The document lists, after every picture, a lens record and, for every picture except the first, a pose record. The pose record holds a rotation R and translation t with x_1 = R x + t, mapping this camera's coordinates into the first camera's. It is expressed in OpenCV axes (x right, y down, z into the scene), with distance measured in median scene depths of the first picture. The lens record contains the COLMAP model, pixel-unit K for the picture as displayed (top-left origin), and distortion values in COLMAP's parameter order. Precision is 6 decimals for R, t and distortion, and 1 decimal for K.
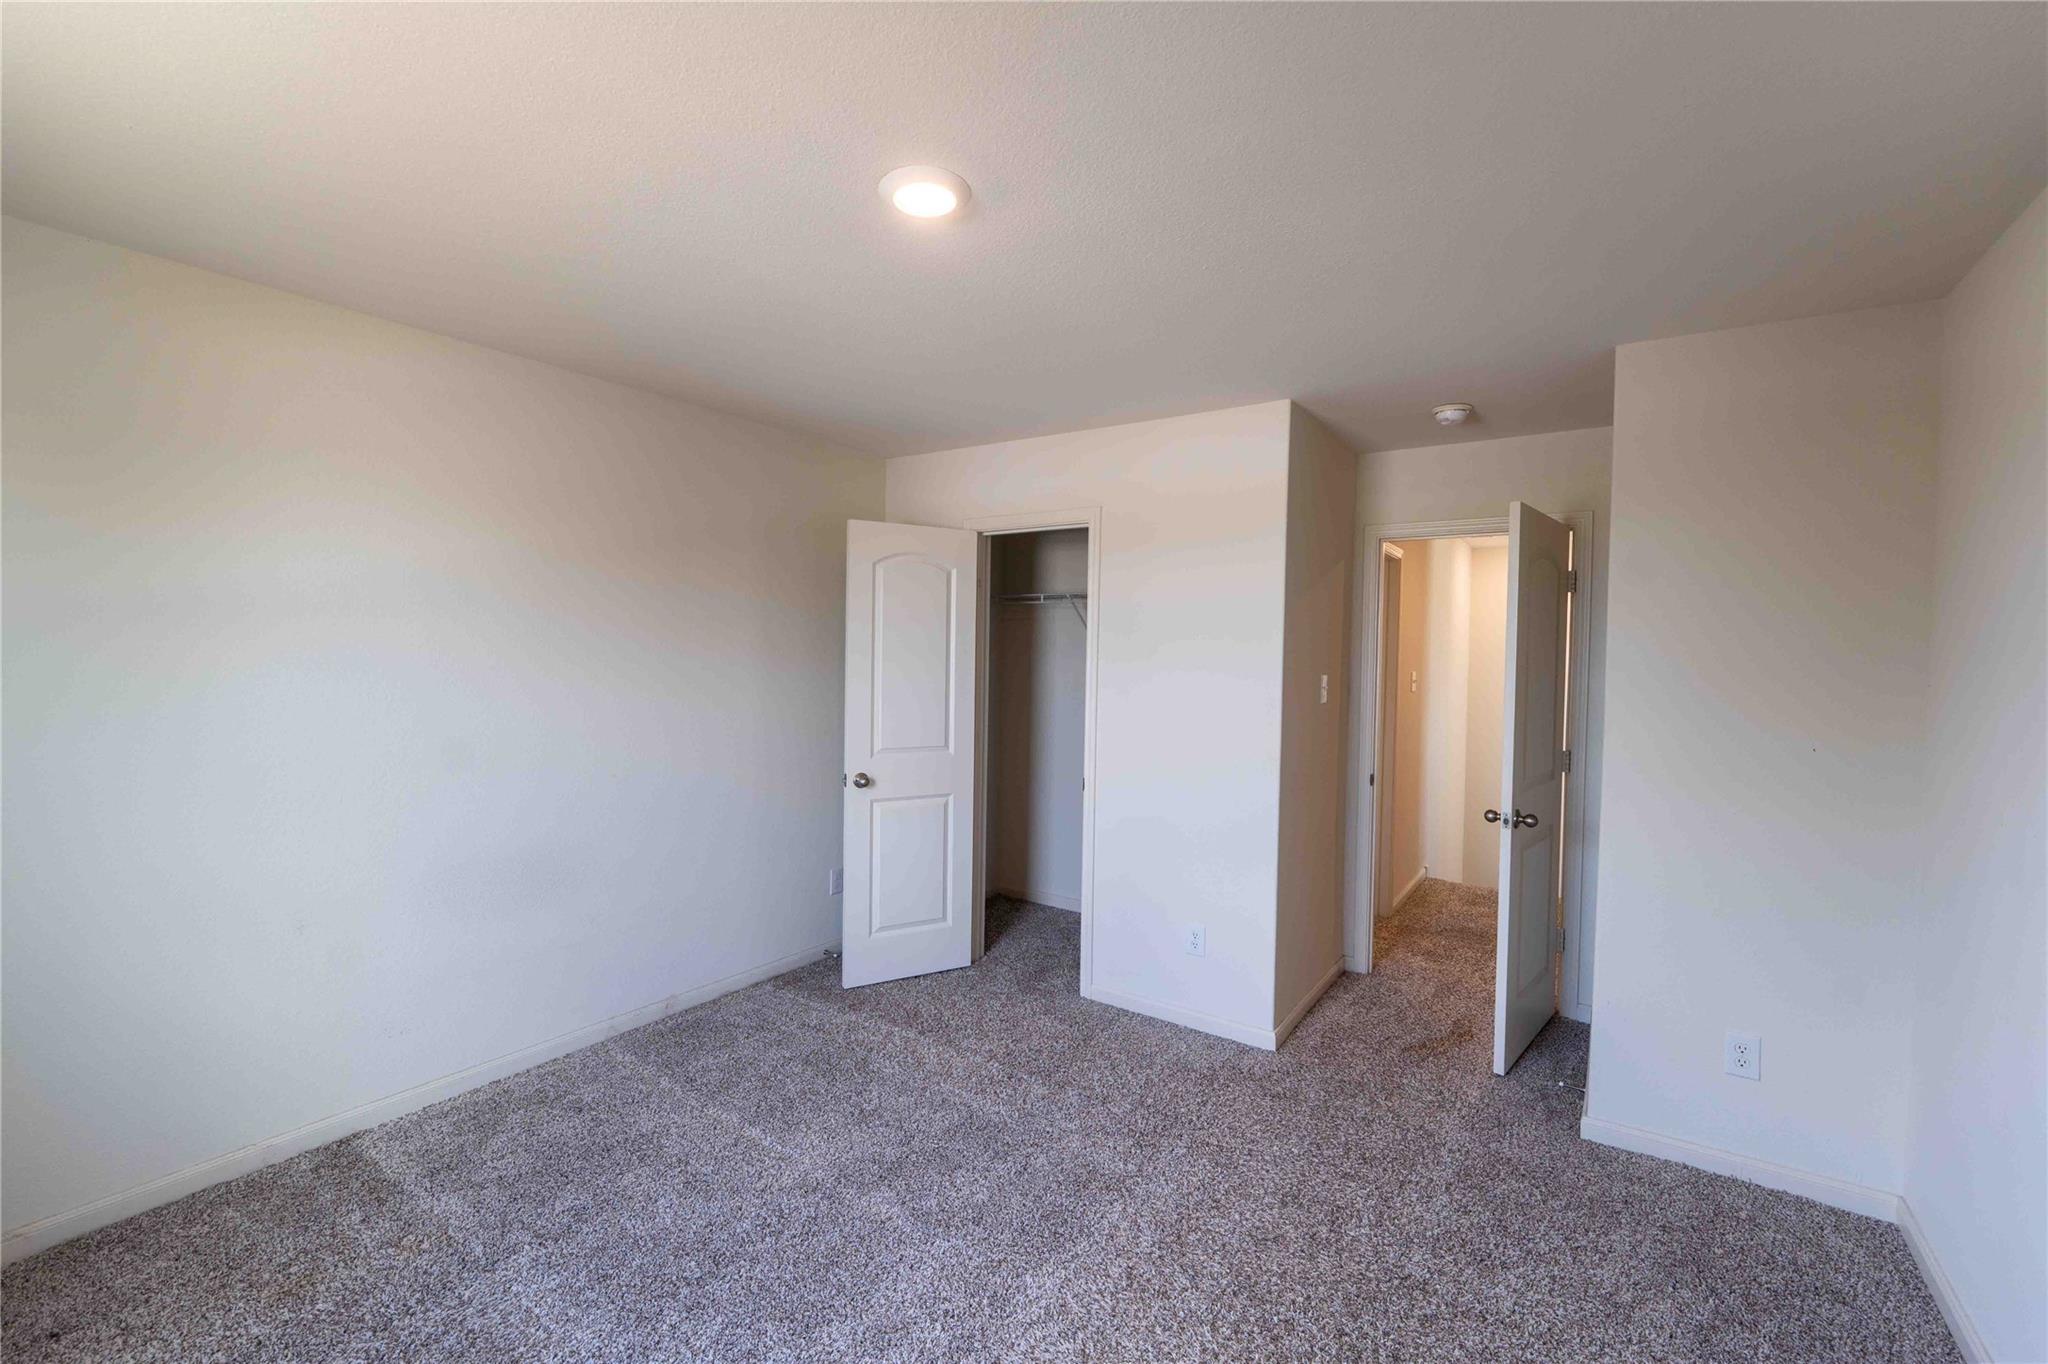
lens RADIAL K [[873.2, 0, 1025.1], [0, 873.2, 670.8], [0, 0, 1]] dist [-0.008186, 0.000531]
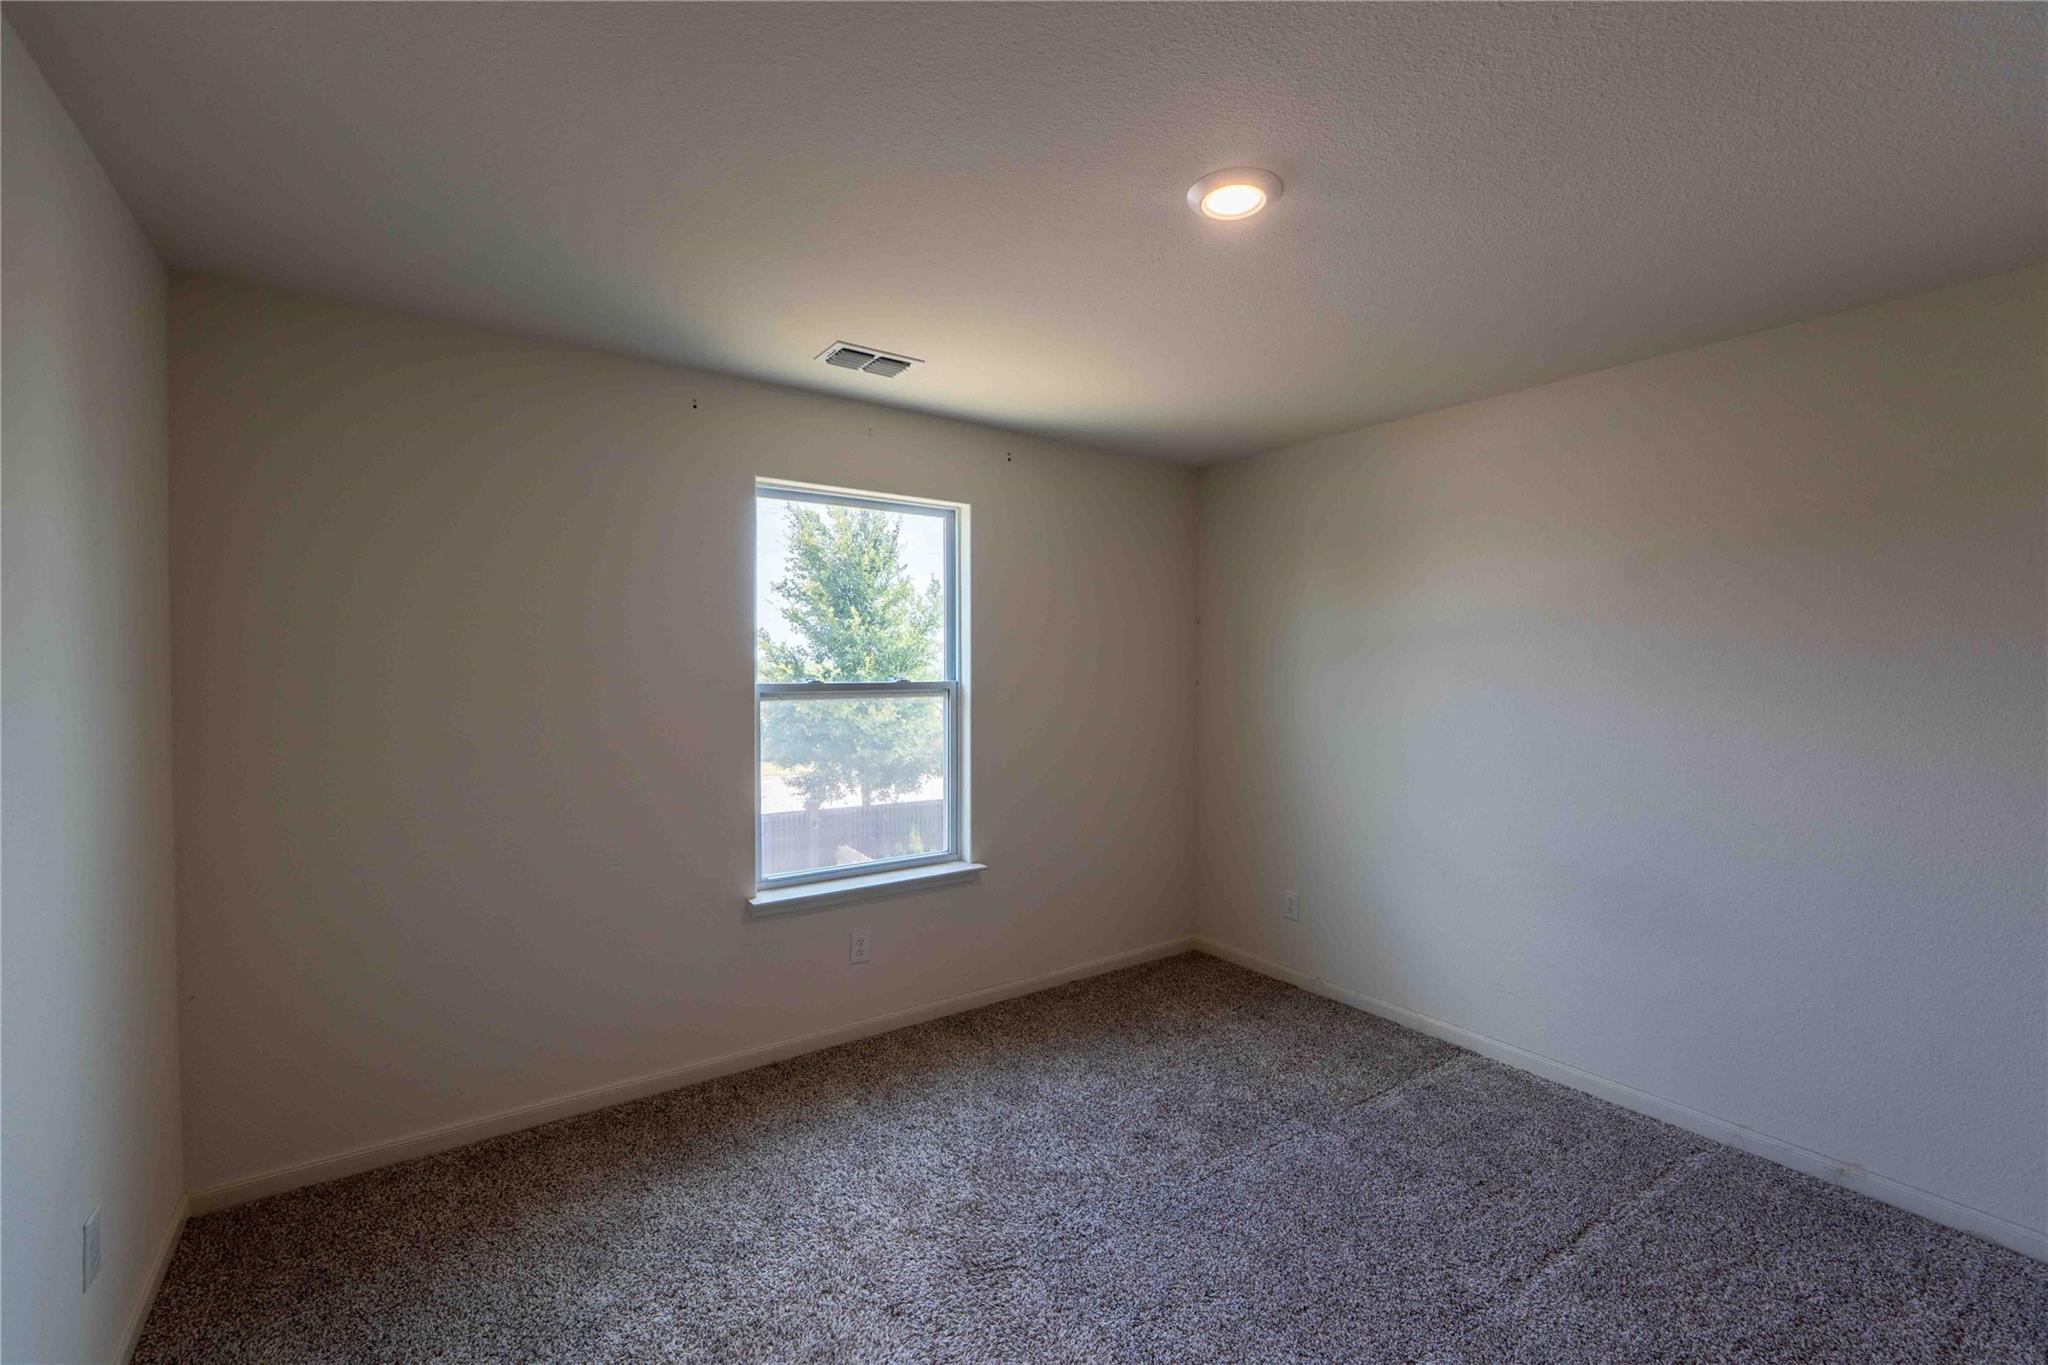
lens RADIAL K [[873.2, 0, 1012.2], [0, 873.2, 676.2], [0, 0, 1]] dist [-0.008186, 0.000531]
pose [[-0.342470, 0.014060, -0.939424, 0.666852], [-0.030569, 0.999192, 0.026099, -0.025560], [0.939031, 0.037656, -0.341764, 0.817504]]
